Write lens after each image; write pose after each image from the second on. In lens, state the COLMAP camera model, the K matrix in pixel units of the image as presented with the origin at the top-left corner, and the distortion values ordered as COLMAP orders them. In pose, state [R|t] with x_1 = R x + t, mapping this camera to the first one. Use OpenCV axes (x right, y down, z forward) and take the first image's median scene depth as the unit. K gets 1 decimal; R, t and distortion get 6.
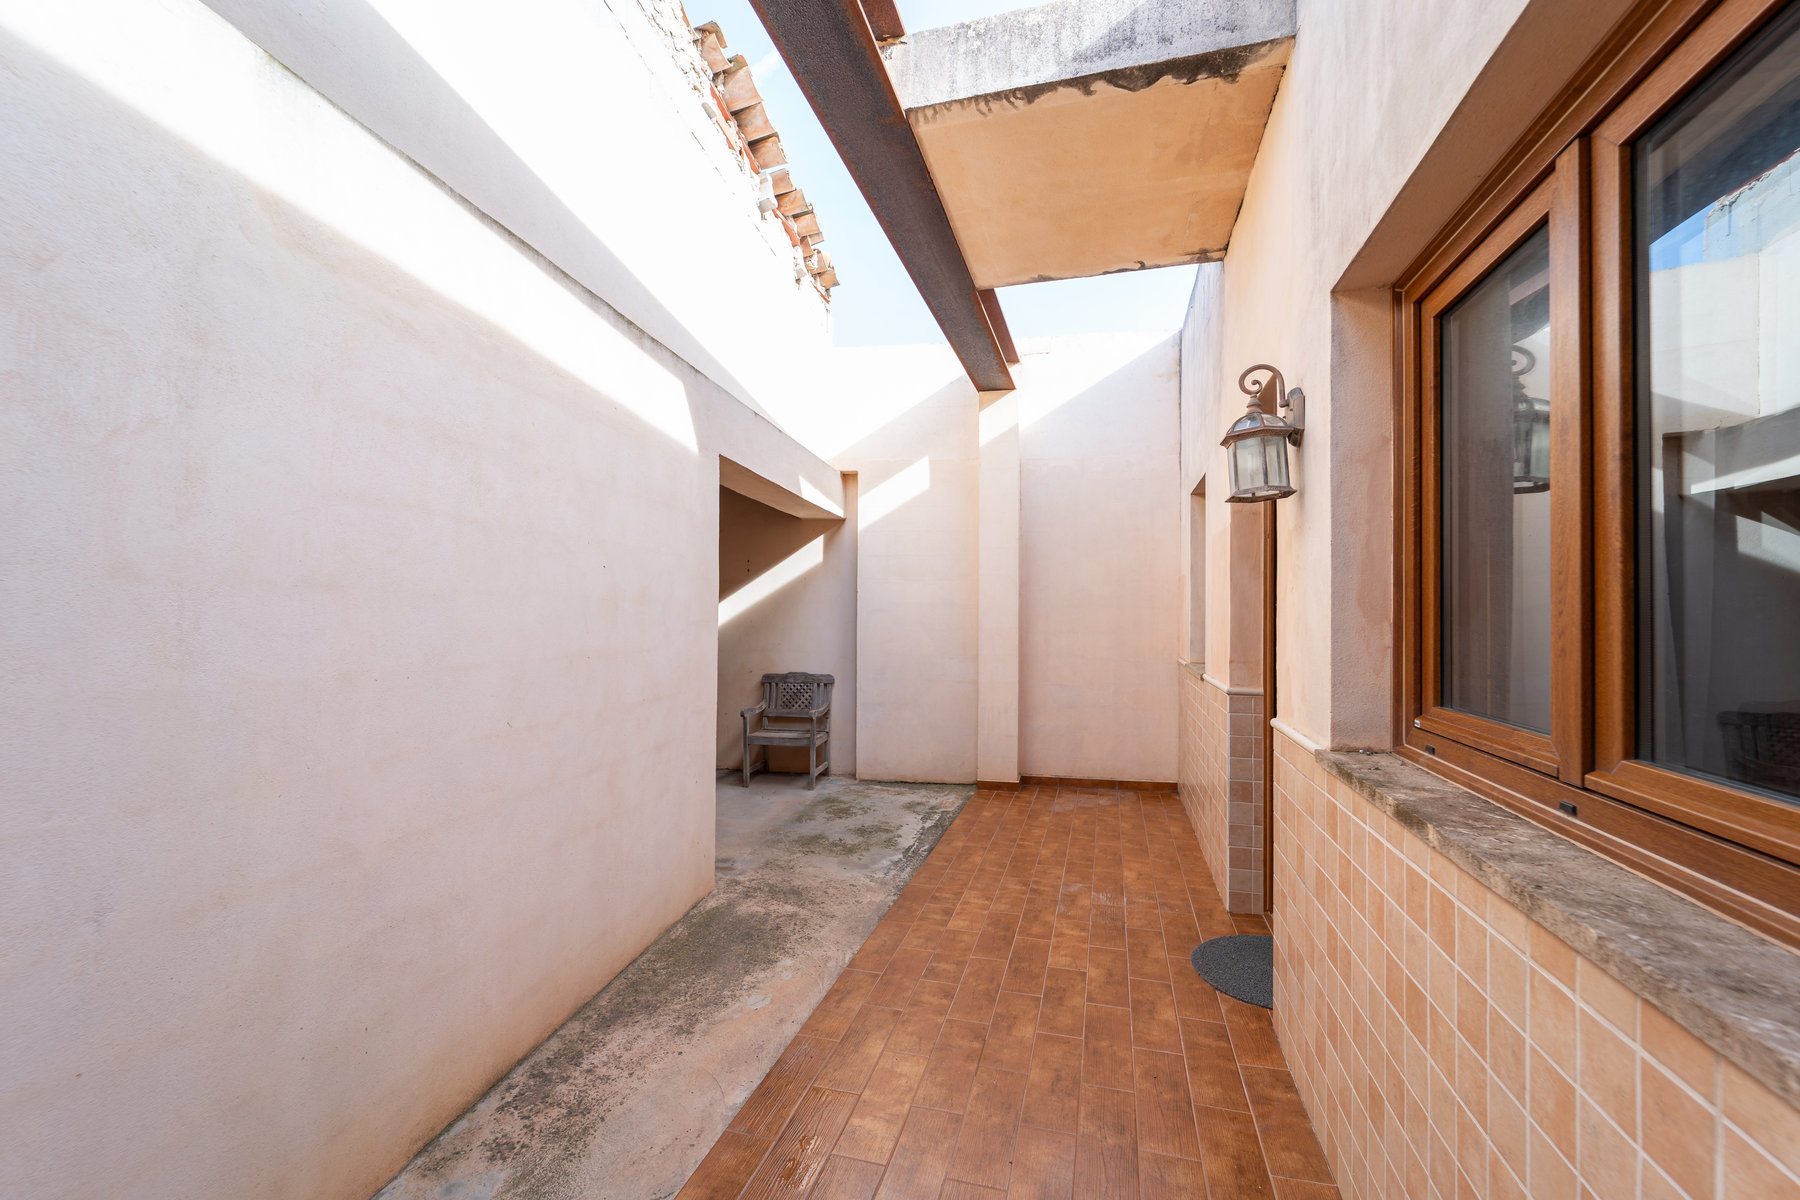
lens RADIAL K [[736.9, 0, 900.0], [0, 736.9, 600.0], [0, 0, 1]] dist [0.001117, -0.000021]
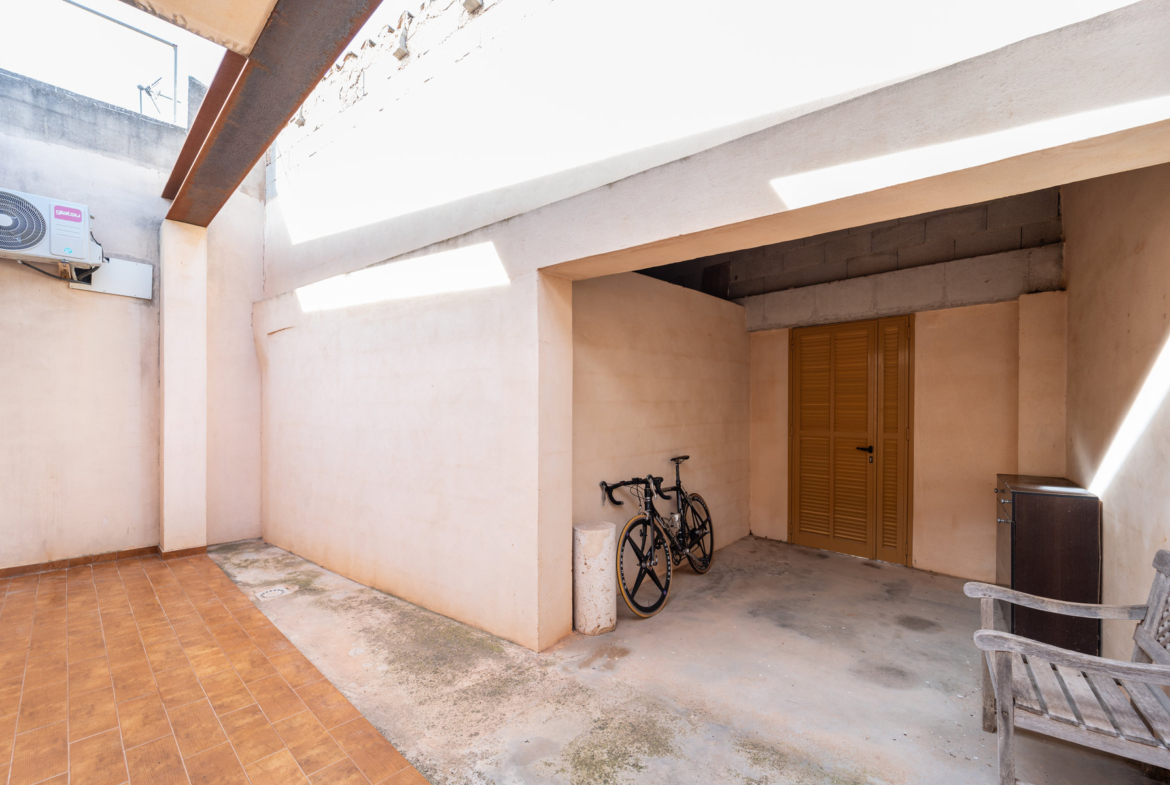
lens RADIAL K [[482.0, 0, 585.9], [0, 482.0, 411.3], [0, 0, 1]] dist [-0.000138, -0.000485]
pose [[-0.453862, -0.005555, -0.891054, 0.451717], [0.014060, 0.999811, -0.013395, 0.036423], [0.890961, -0.018608, -0.453699, 1.680347]]
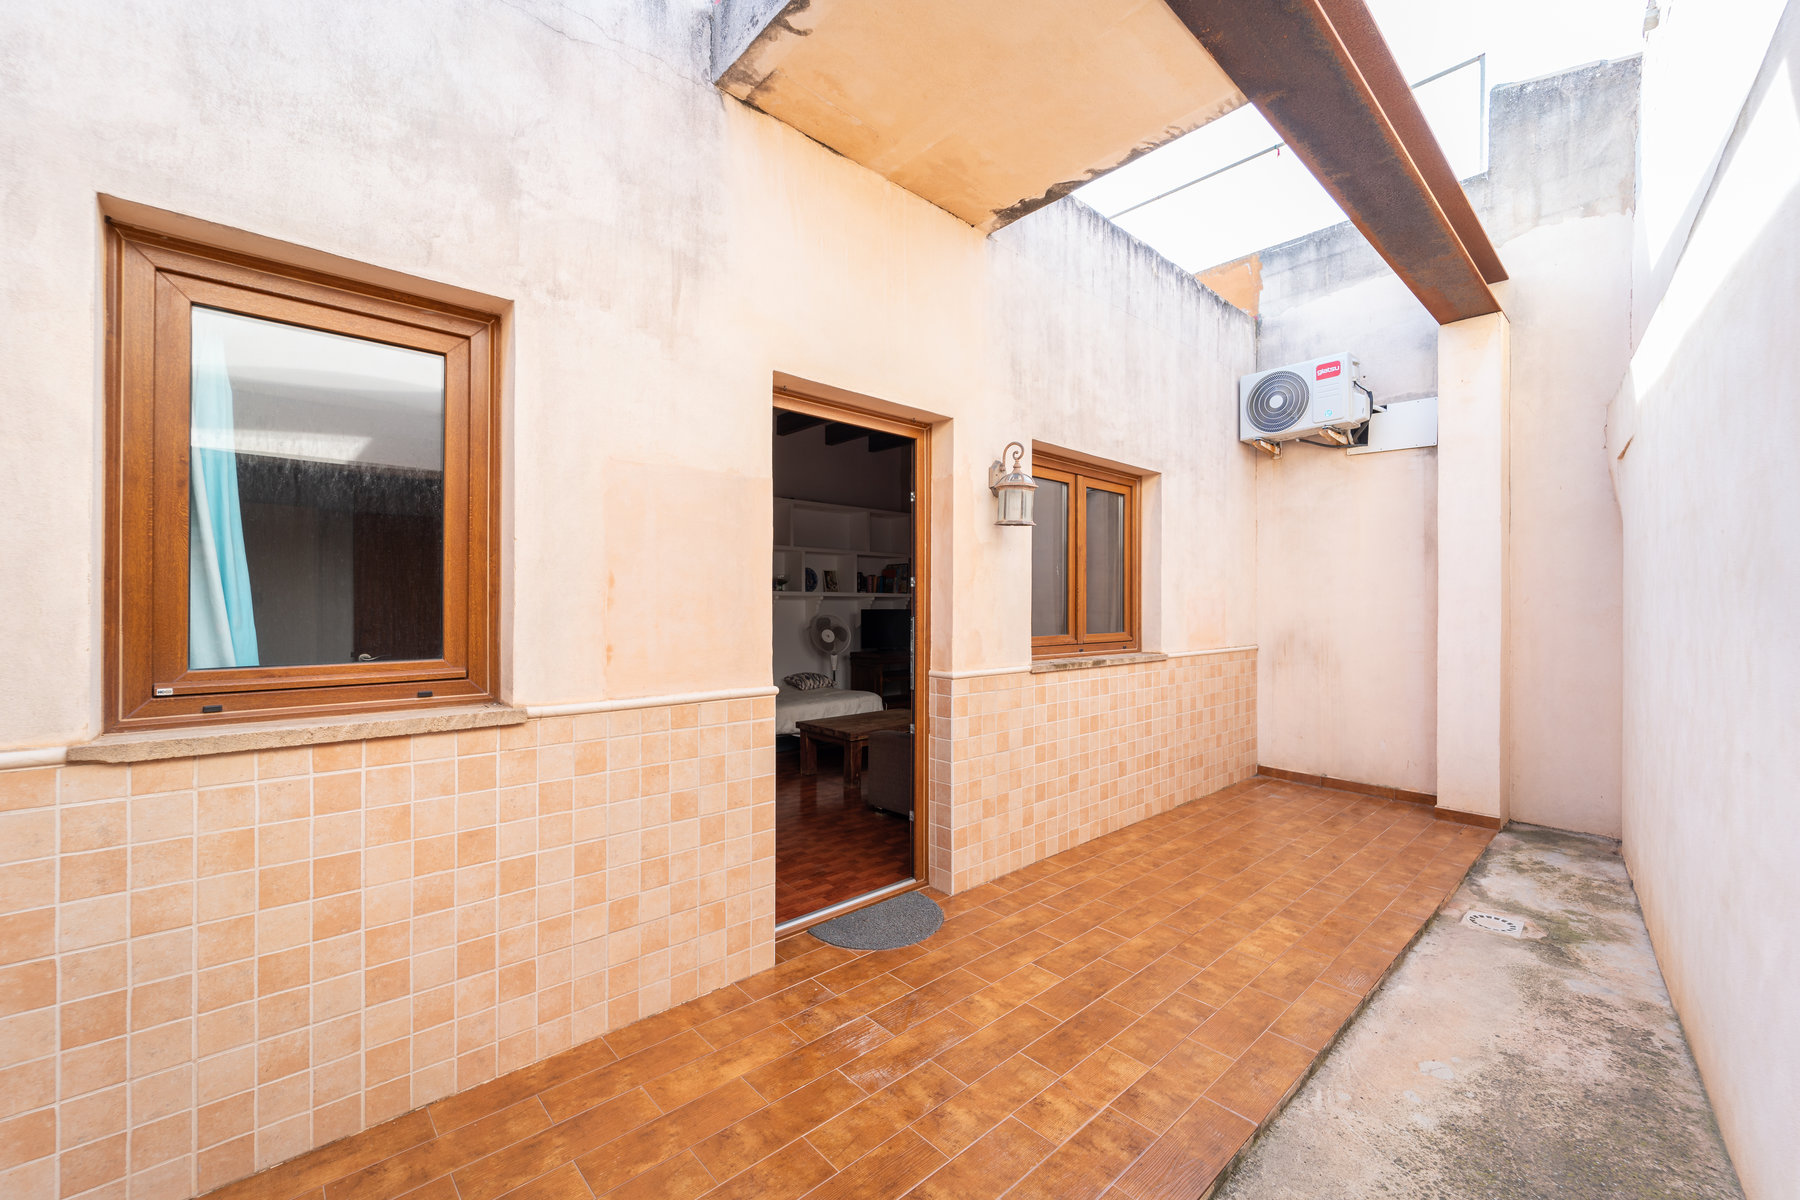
lens RADIAL K [[713.1, 0, 900.0], [0, 713.1, 600.0], [0, 0, 1]] dist [0.000555, -0.000285]
pose [[-0.854077, -0.008010, 0.520085, -0.078517], [-0.019754, 0.999660, -0.017043, 0.039083], [-0.519771, -0.024830, -0.853945, 1.744384]]
